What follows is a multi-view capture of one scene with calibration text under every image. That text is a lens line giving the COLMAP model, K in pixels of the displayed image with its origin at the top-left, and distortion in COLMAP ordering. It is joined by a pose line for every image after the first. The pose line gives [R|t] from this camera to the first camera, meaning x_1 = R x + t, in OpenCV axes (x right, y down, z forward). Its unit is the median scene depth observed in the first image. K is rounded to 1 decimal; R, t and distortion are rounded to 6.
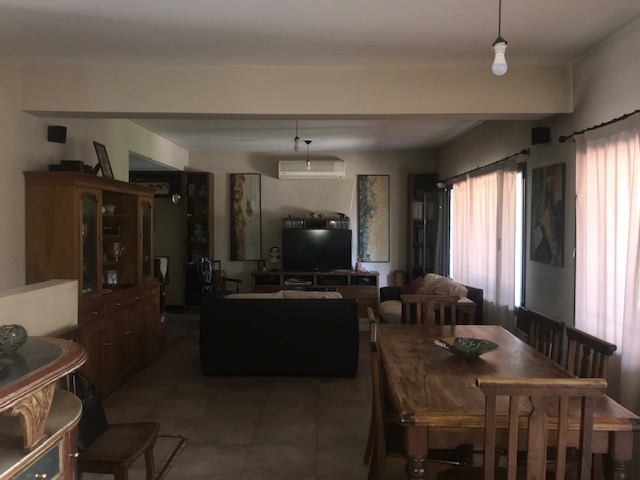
lens RADIAL K [[516.9, 0, 320.0], [0, 516.9, 240.0], [0, 0, 1]] dist [0.010599, -0.011091]
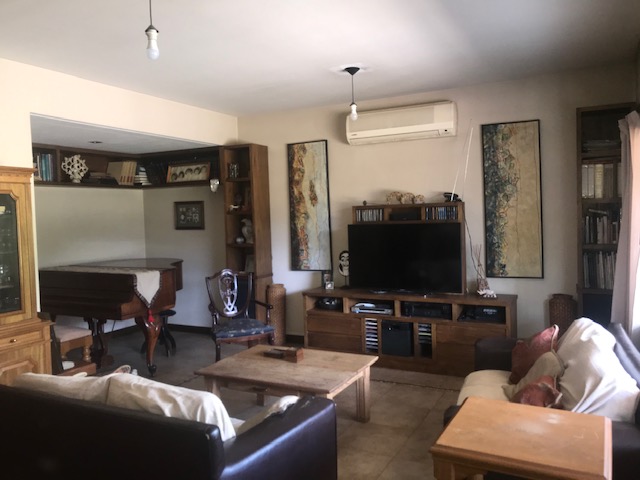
lens RADIAL K [[516.9, 0, 320.0], [0, 516.9, 240.0], [0, 0, 1]] dist [0.010599, -0.011091]
pose [[0.889103, -0.009588, -0.457607, 0.176412], [0.019015, 0.999691, 0.015999, -0.011464], [0.457312, -0.022926, 0.889011, 0.408383]]
